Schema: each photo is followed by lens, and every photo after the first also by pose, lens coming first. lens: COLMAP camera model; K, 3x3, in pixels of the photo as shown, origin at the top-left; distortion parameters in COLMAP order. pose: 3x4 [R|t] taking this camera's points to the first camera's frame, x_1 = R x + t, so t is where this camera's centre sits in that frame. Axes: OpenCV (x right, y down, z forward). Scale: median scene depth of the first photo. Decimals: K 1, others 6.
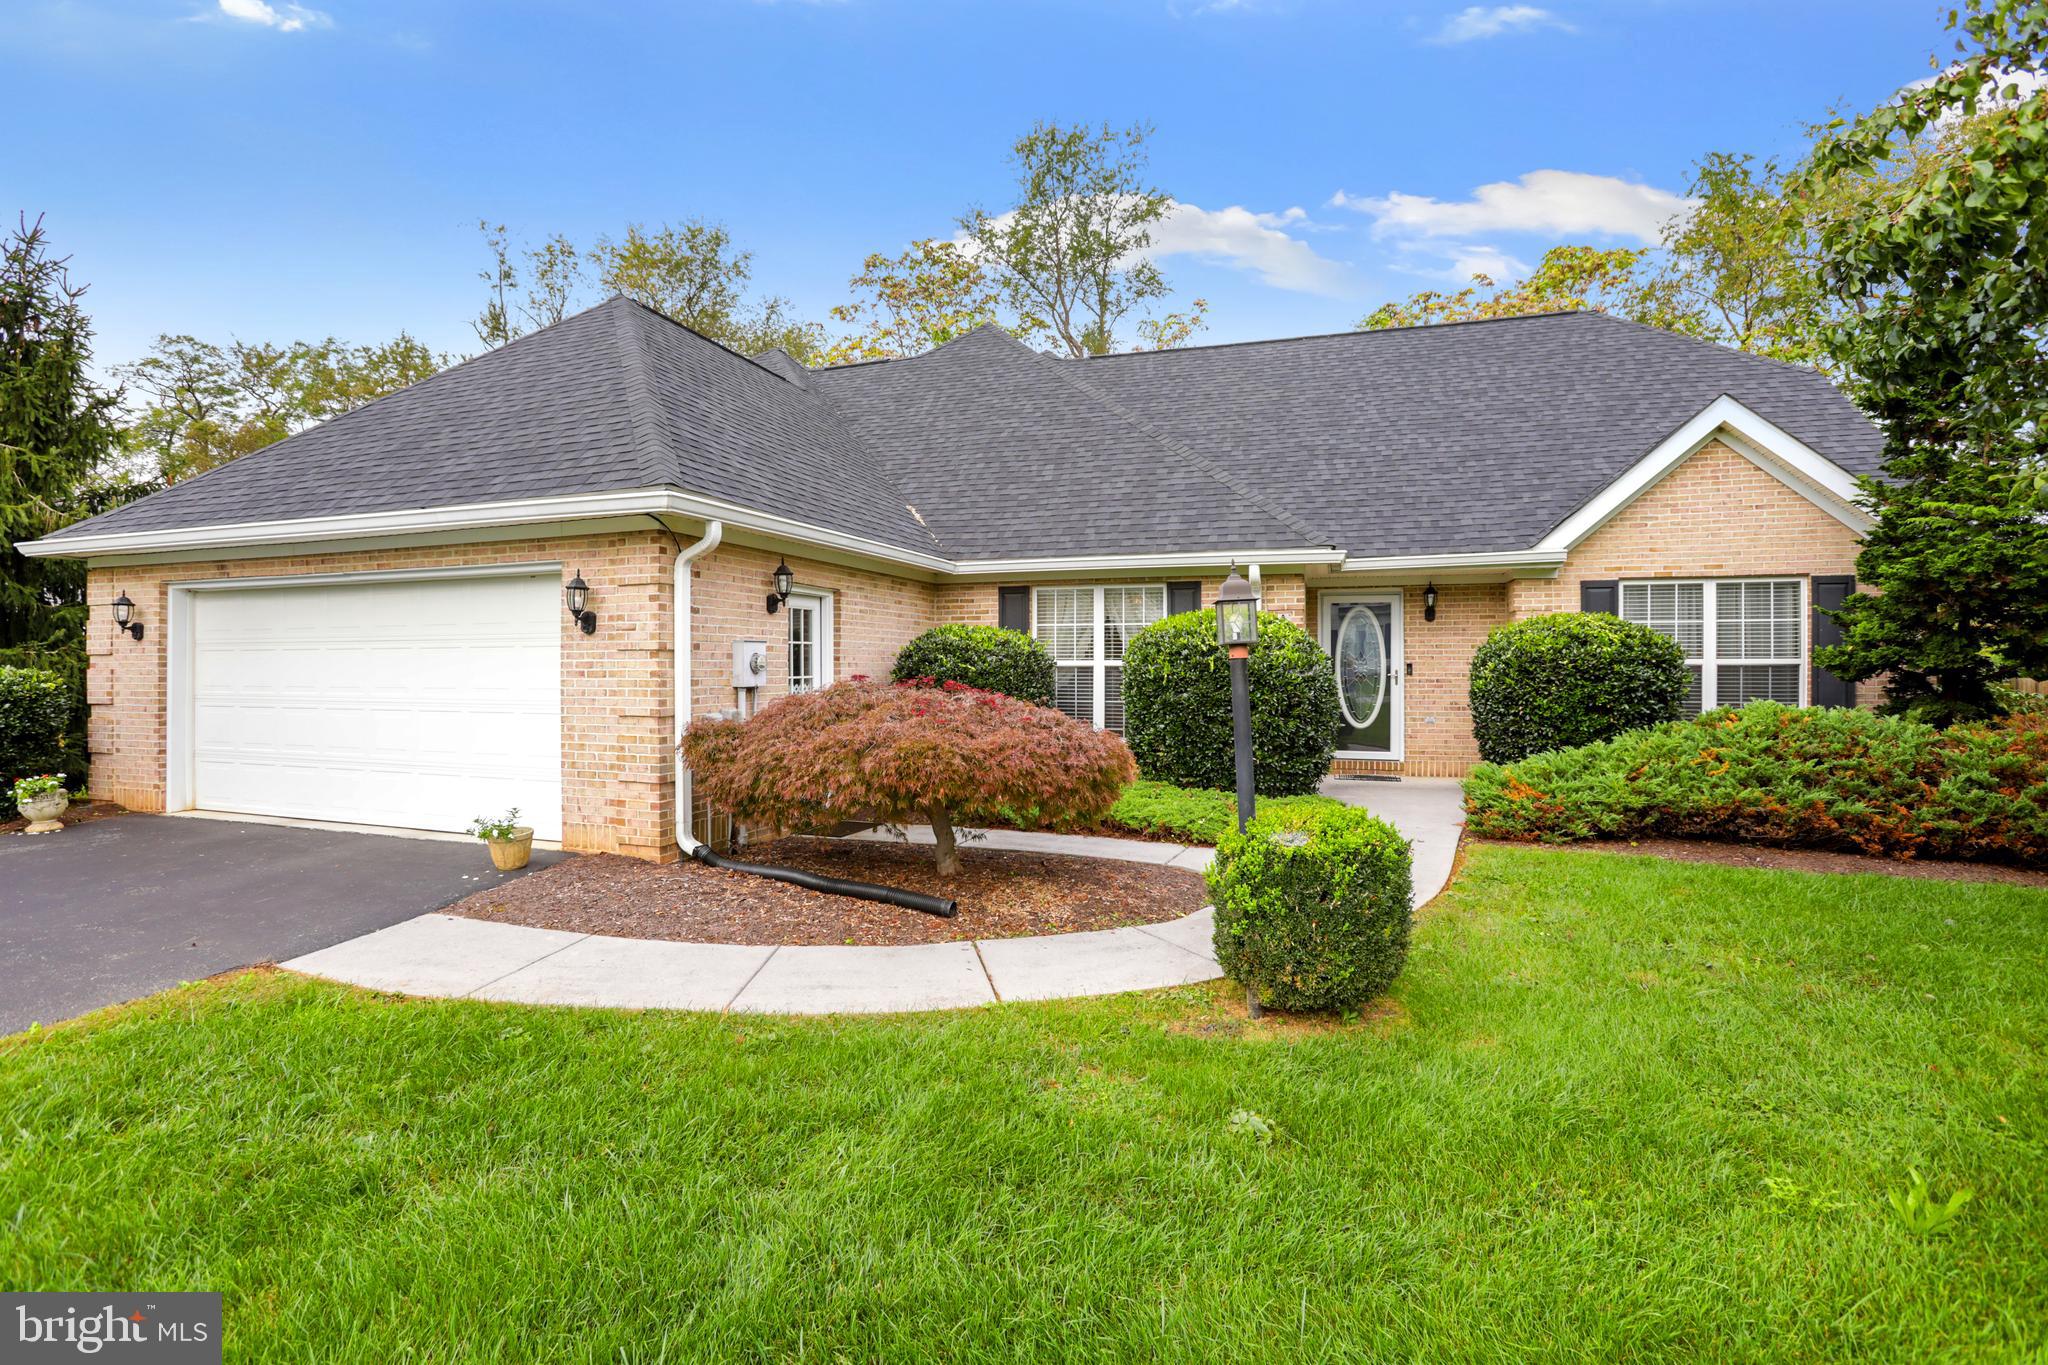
lens RADIAL K [[925.0, 0, 1024.1], [0, 925.0, 679.9], [0, 0, 1]] dist [-0.056190, 0.018527]
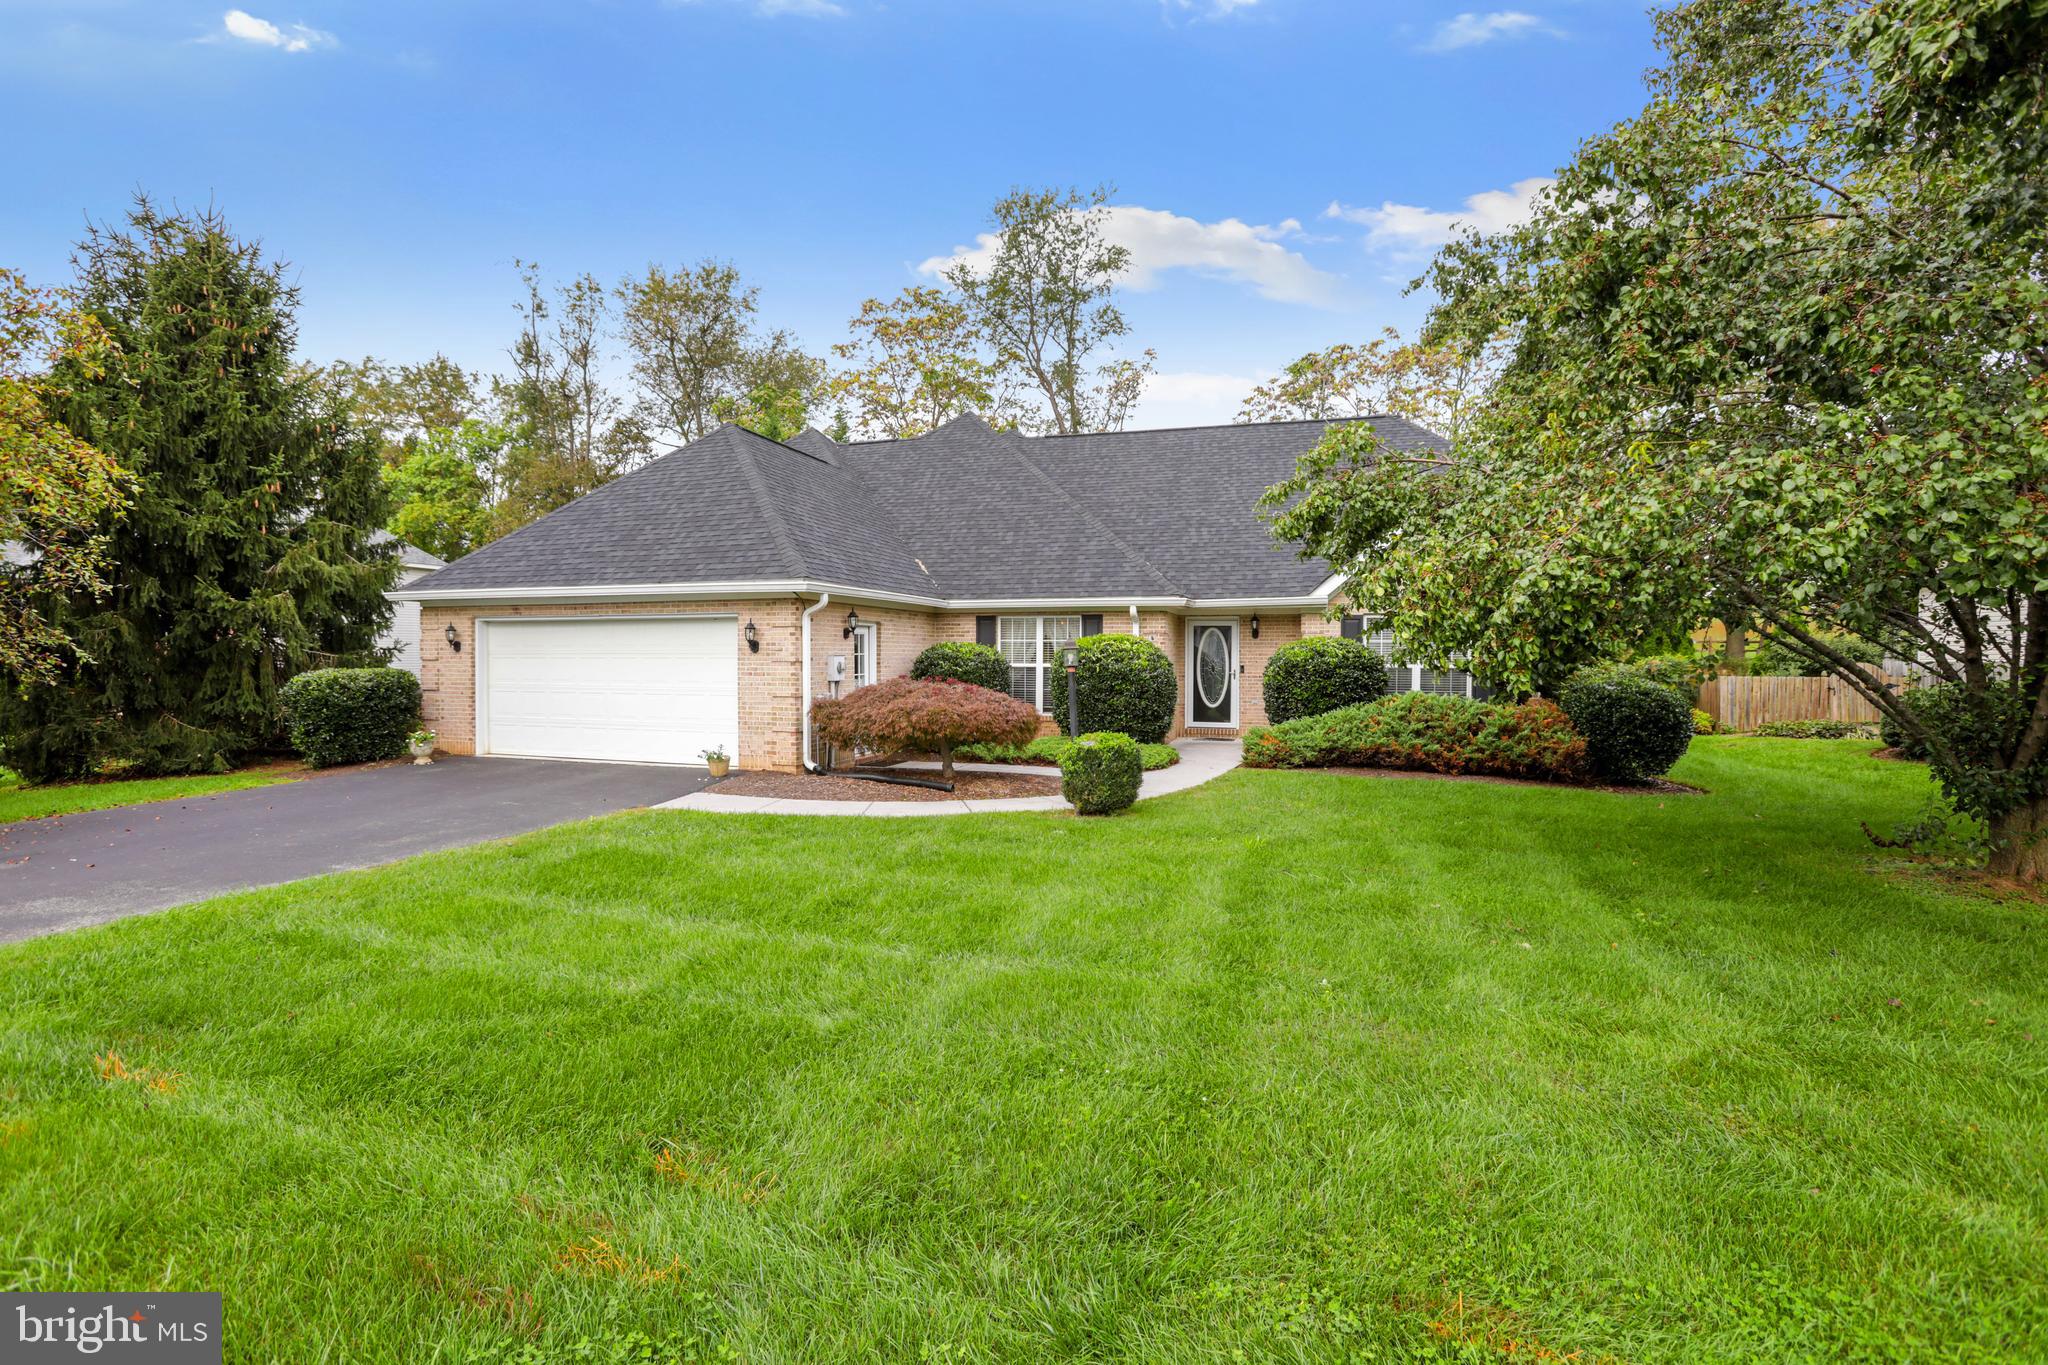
lens RADIAL K [[925.0, 0, 1028.5], [0, 925.0, 679.8], [0, 0, 1]] dist [-0.056190, 0.018527]
pose [[0.999680, 0.002513, 0.025176, 0.022265], [-0.002820, 0.999922, 0.012187, -0.012764], [-0.025144, -0.012254, 0.999609, -0.586686]]
